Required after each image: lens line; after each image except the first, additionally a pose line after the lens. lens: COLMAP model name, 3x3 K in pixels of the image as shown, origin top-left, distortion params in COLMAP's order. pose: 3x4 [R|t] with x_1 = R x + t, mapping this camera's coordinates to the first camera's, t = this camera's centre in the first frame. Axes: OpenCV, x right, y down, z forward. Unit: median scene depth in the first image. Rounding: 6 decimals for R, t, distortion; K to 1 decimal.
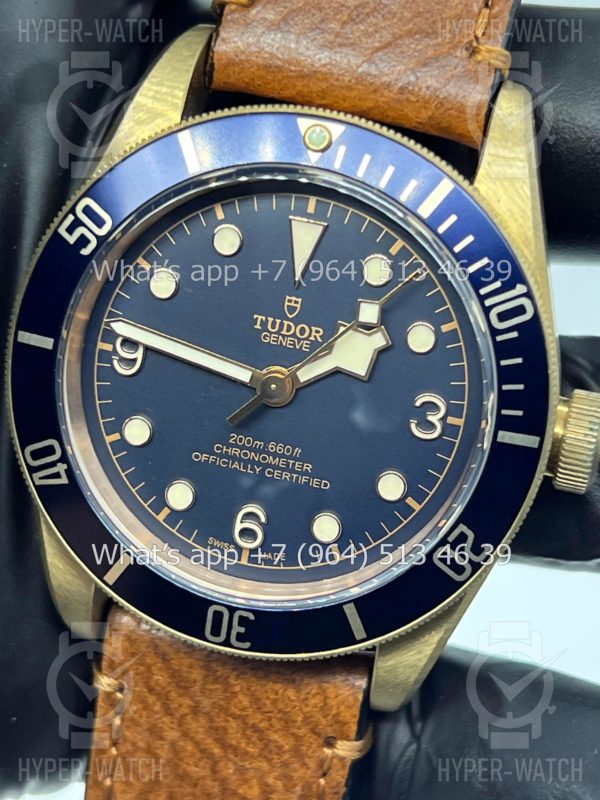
lens RADIAL K [[1812.2, 0, 300.0], [0, 1812.2, 400.0], [0, 0, 1]] dist [0.239386, 0.085705]
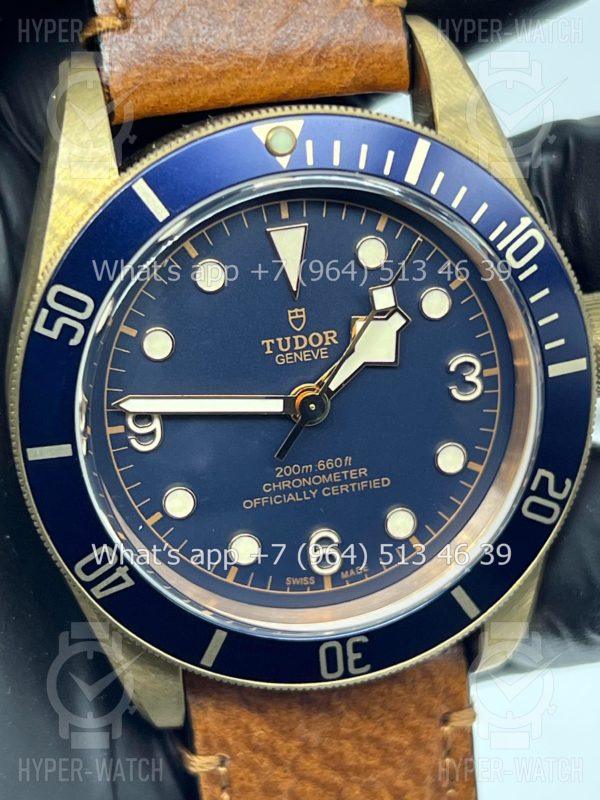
lens RADIAL K [[1794.5, 0, 290.9], [0, 1794.5, 398.7], [0, 0, 1]] dist [0.216072, 0.090146]
pose [[0.894294, -0.358661, 0.267582, -0.269053], [0.335563, 0.933112, 0.129226, -0.133488], [-0.296032, -0.025775, 0.954830, 0.115168]]
